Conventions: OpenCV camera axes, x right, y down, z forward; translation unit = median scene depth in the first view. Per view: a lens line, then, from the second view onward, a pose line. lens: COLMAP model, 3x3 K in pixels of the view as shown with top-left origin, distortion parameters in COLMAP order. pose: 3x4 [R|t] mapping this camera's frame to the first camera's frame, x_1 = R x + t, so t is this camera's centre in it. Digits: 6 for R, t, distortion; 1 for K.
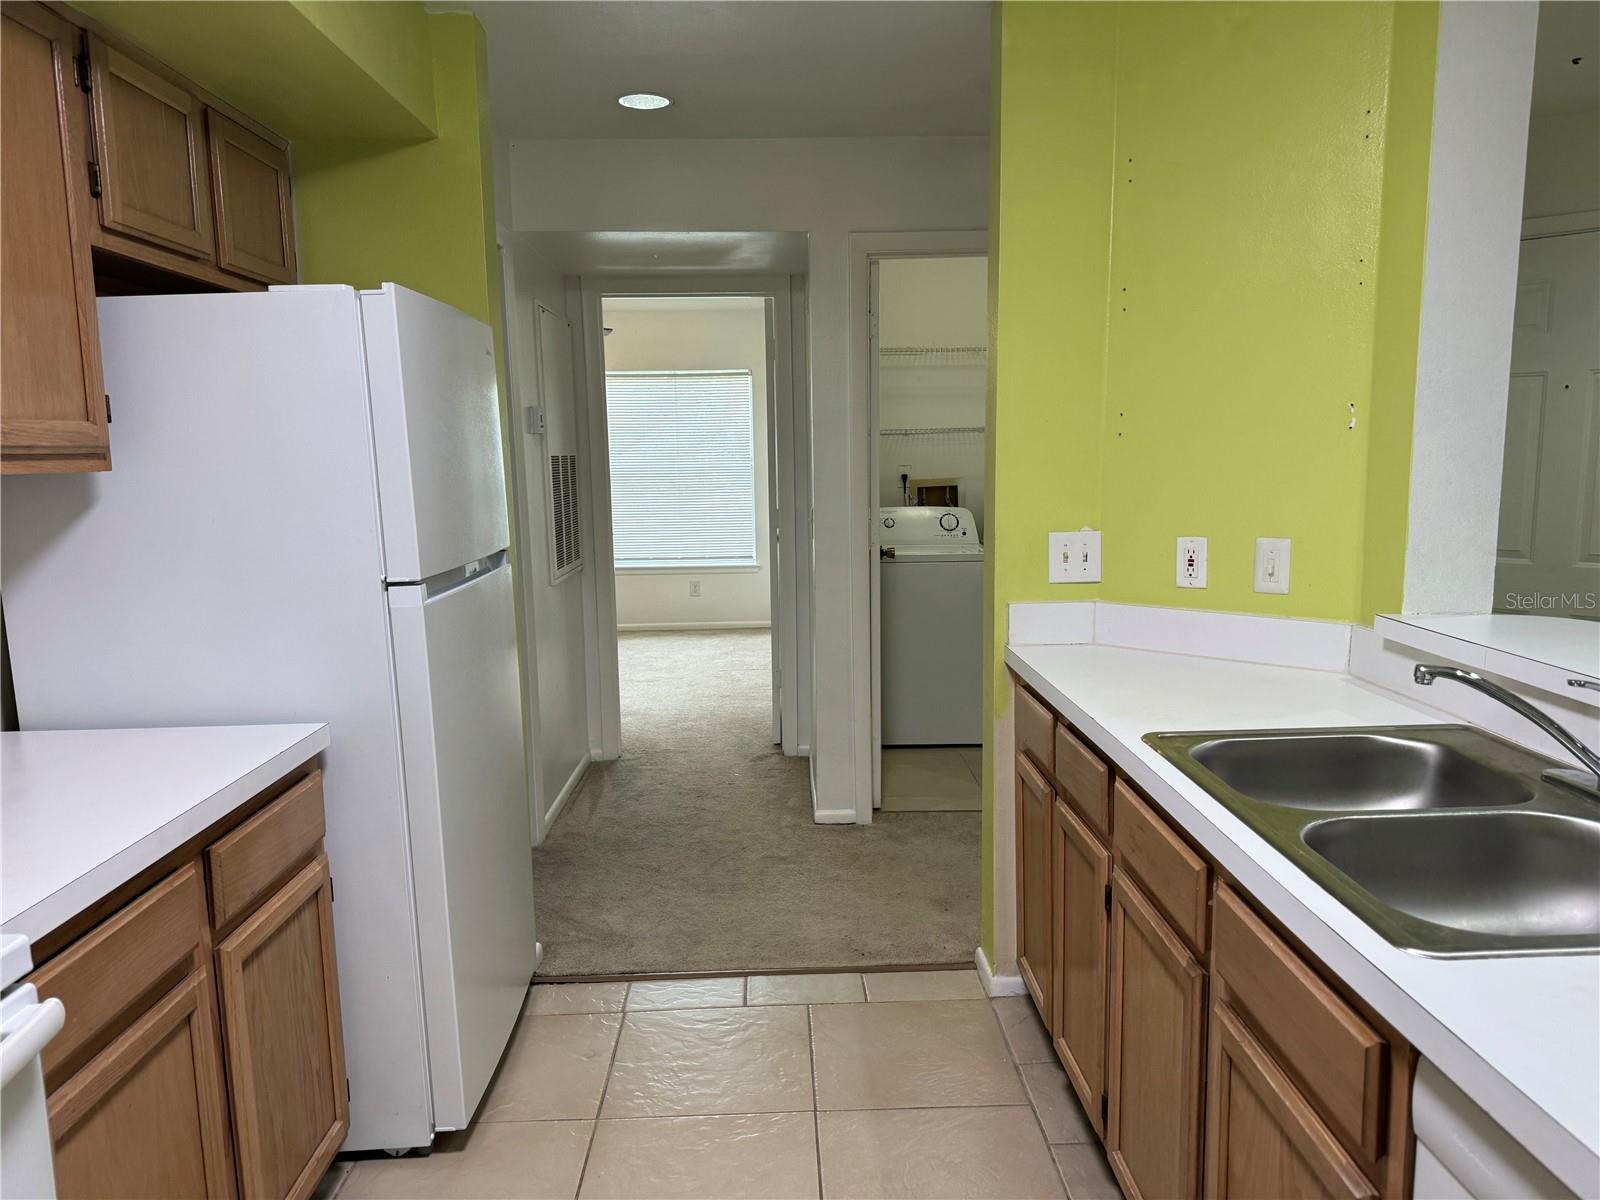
lens RADIAL K [[1120.5, 0, 799.2], [0, 1120.5, 599.8], [0, 0, 1]] dist [0.029942, -0.000180]
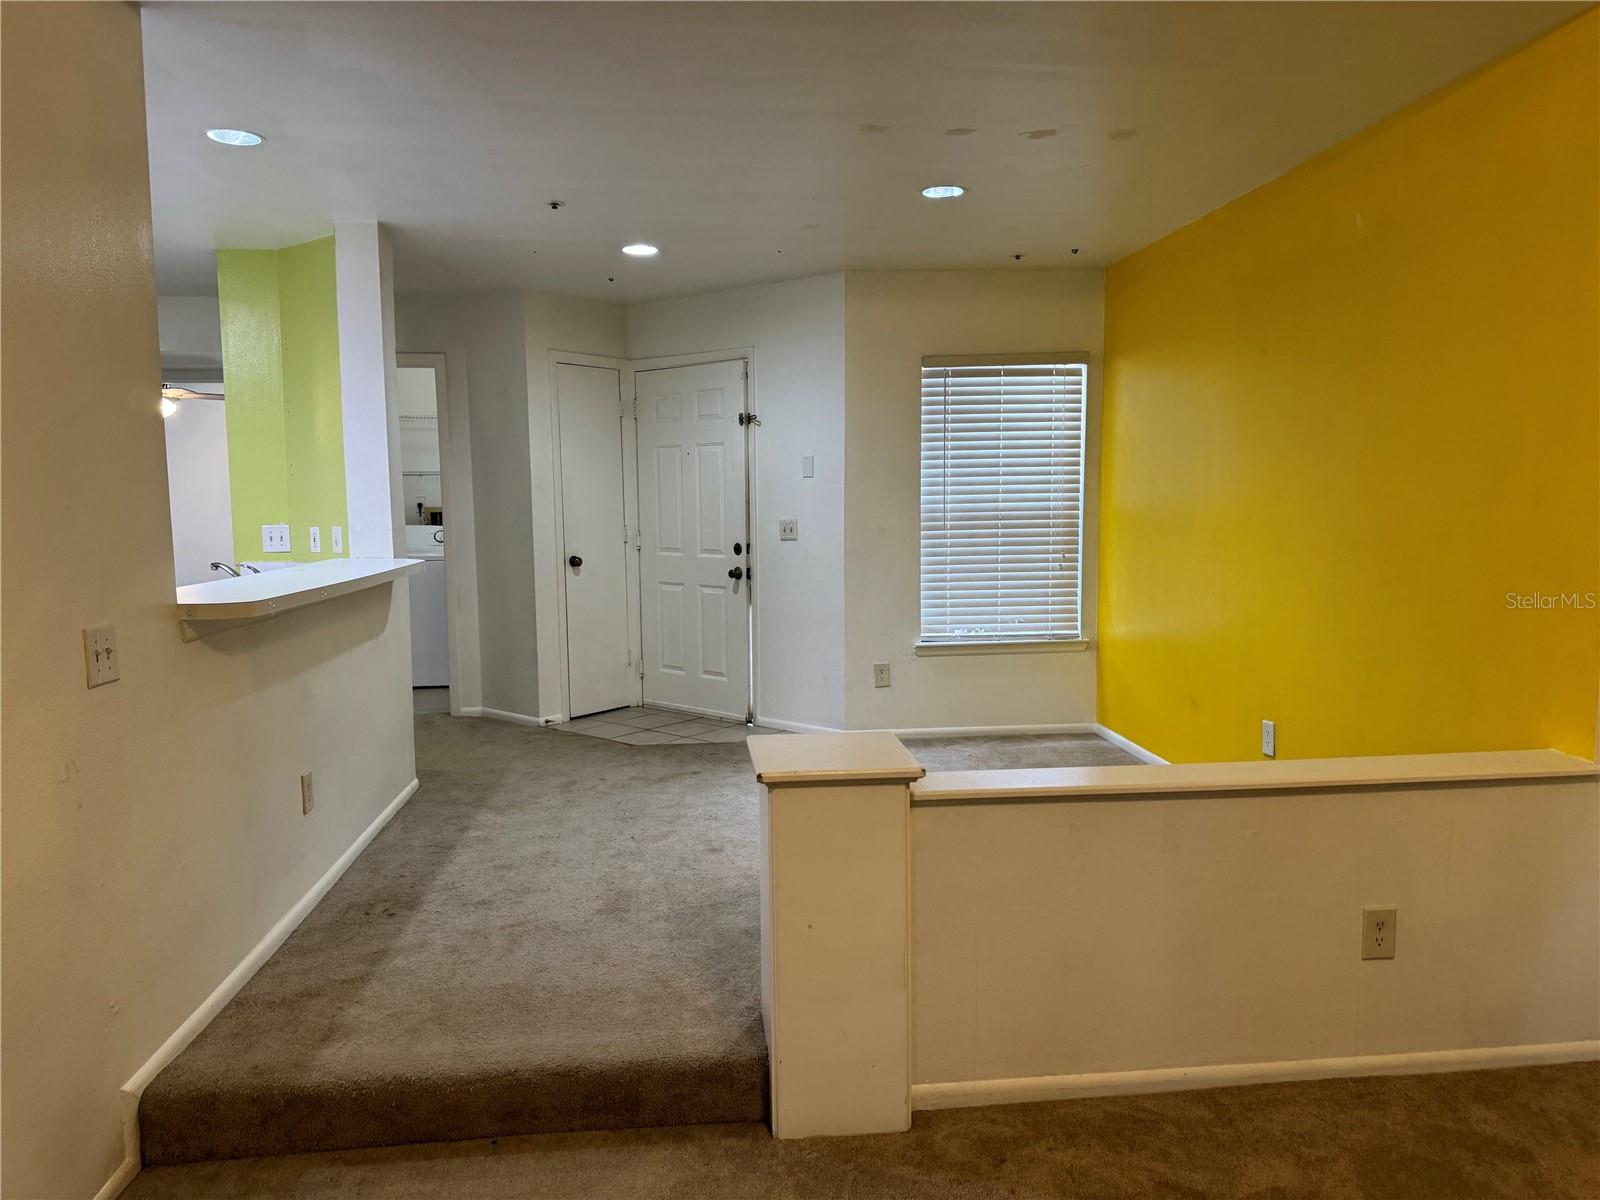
lens RADIAL K [[1120.5, 0, 801.6], [0, 1120.5, 600.7], [0, 0, 1]] dist [0.029942, -0.000180]
pose [[0.996741, 0.002103, 0.080647, 0.714357], [0.000889, 0.999313, -0.037041, 0.101716], [-0.080669, 0.036992, 0.996054, -0.712949]]
